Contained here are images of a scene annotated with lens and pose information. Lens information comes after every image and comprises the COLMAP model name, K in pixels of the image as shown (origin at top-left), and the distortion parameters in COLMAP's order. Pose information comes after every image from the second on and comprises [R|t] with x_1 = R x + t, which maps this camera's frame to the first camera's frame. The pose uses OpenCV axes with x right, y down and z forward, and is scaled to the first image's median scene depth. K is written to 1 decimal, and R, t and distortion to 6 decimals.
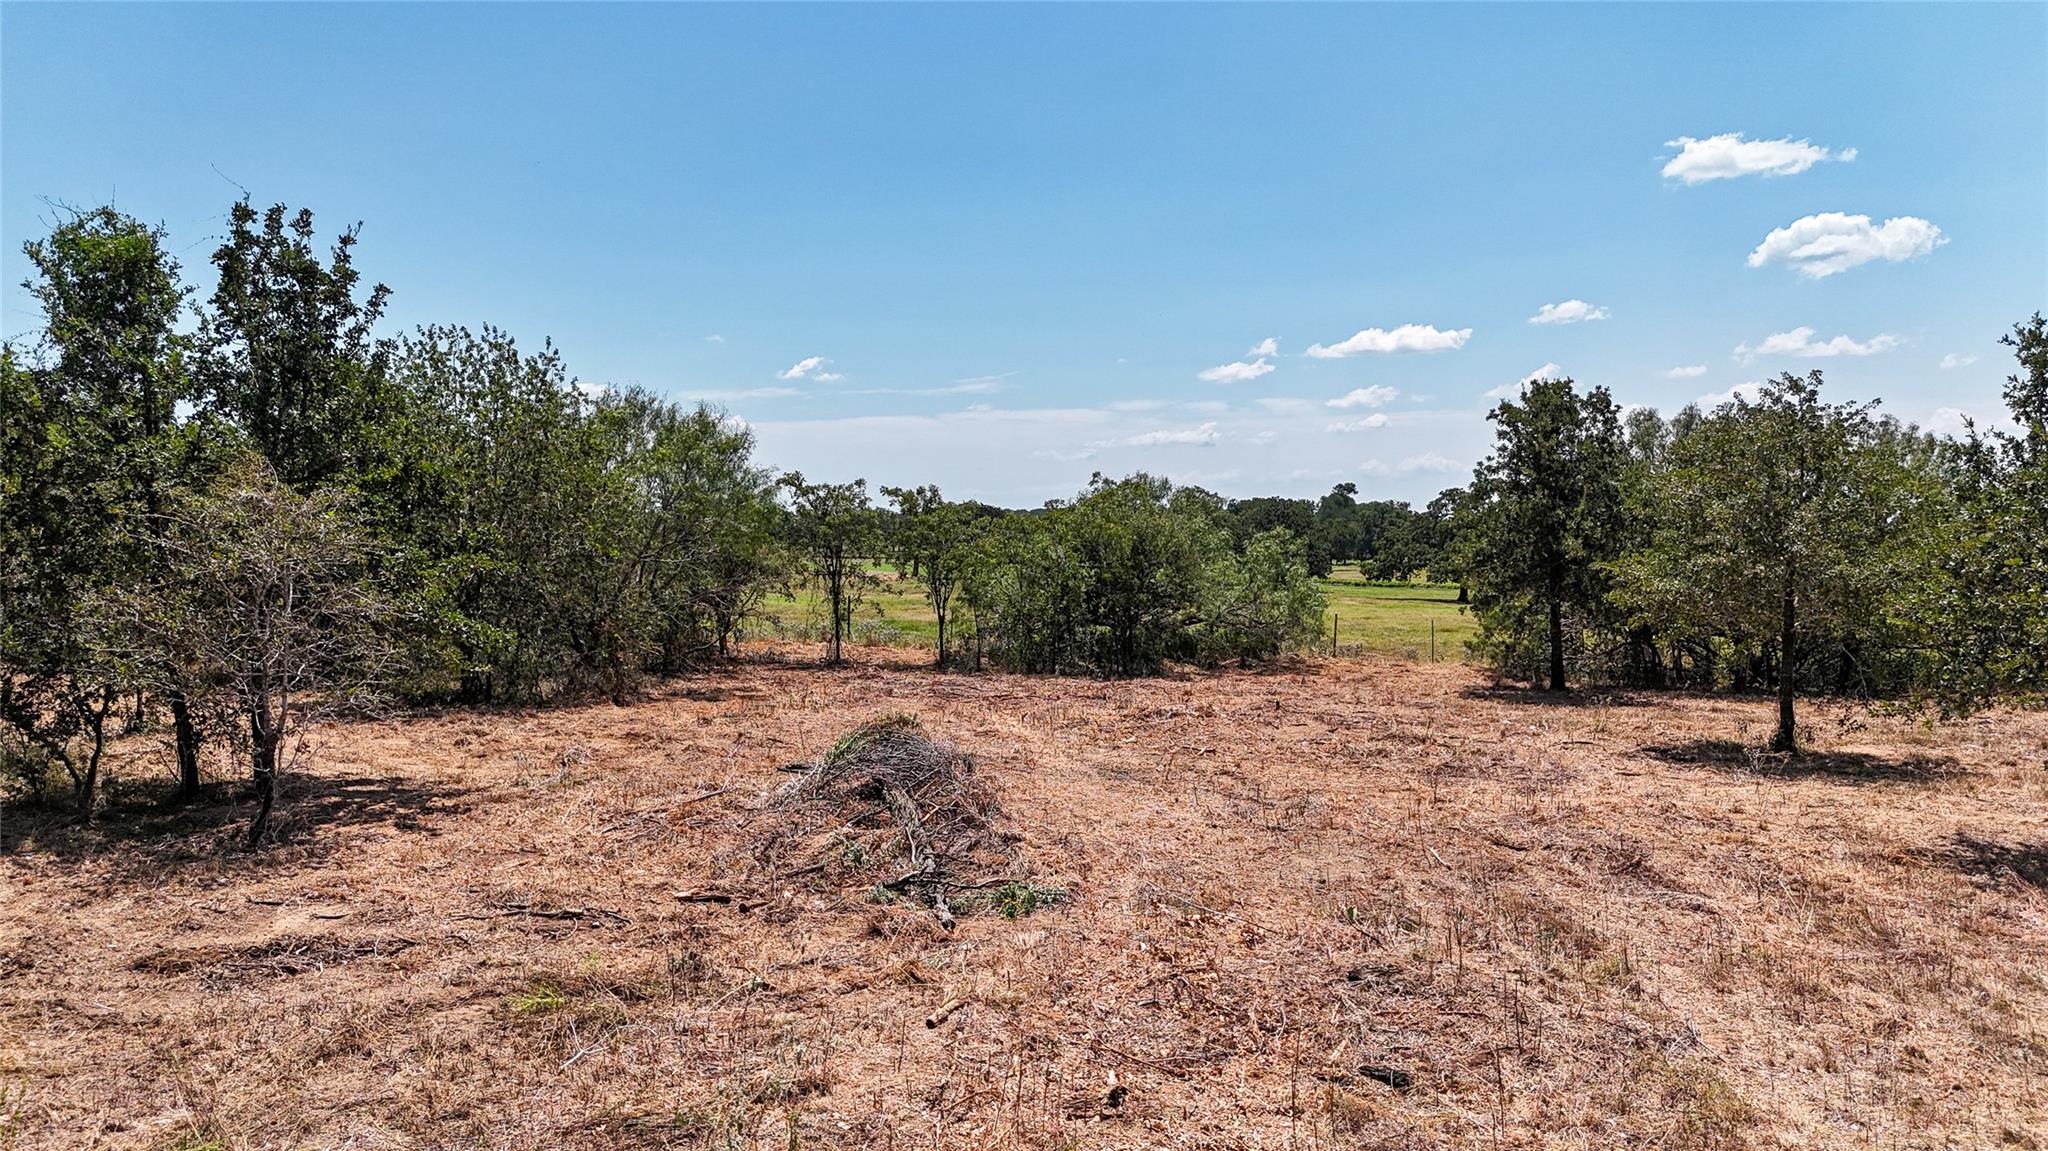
lens RADIAL K [[1501.7, 0, 1027.1], [0, 1501.7, 578.8], [0, 0, 1]] dist [0.048728, -0.046726]
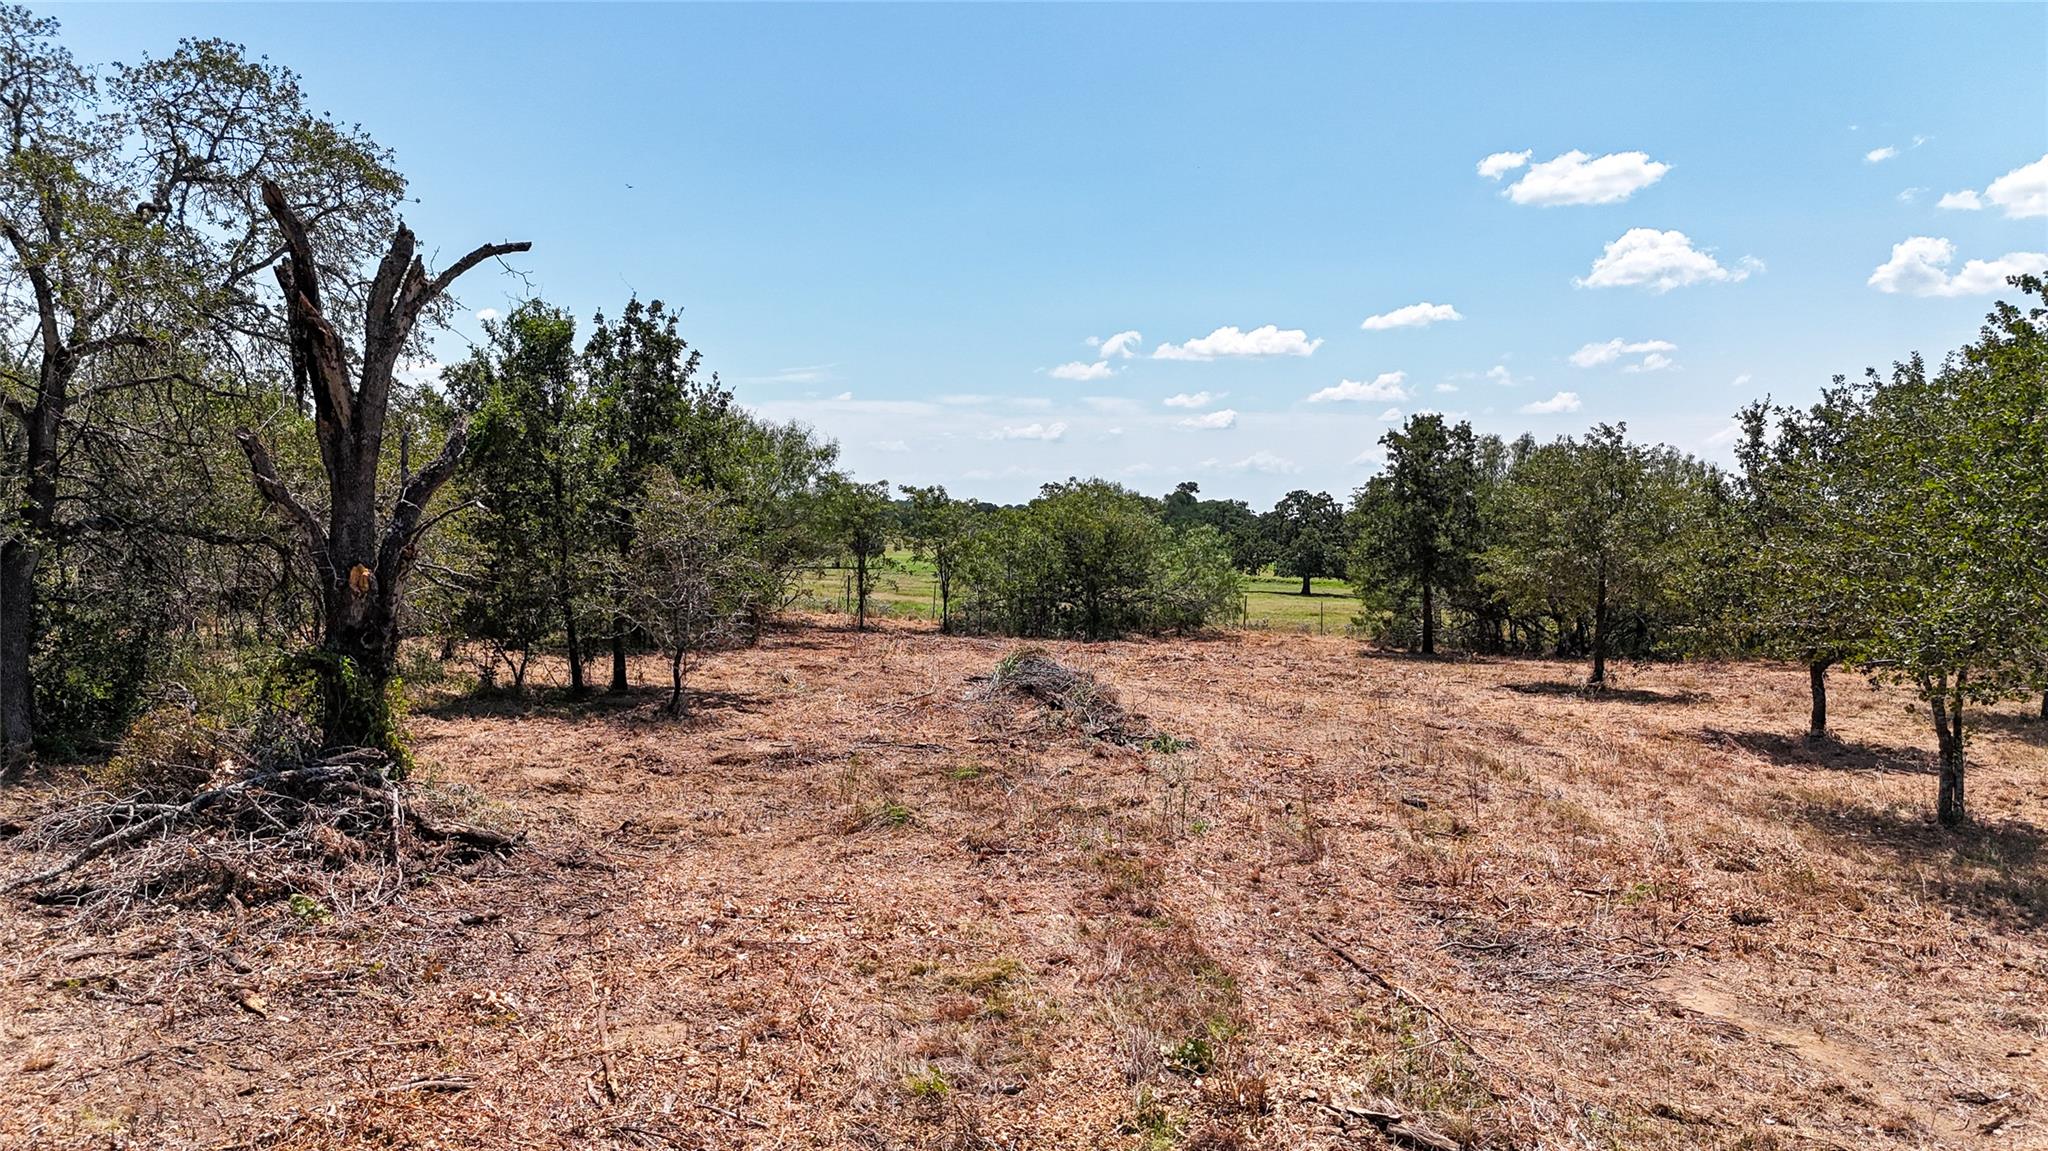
lens RADIAL K [[1501.7, 0, 1023.6], [0, 1501.7, 578.7], [0, 0, 1]] dist [0.048728, -0.046726]
pose [[0.994171, 0.013191, 0.107002, -0.213345], [-0.013706, 0.999898, 0.004080, 0.014088], [-0.106937, -0.005523, 0.994250, -0.398707]]
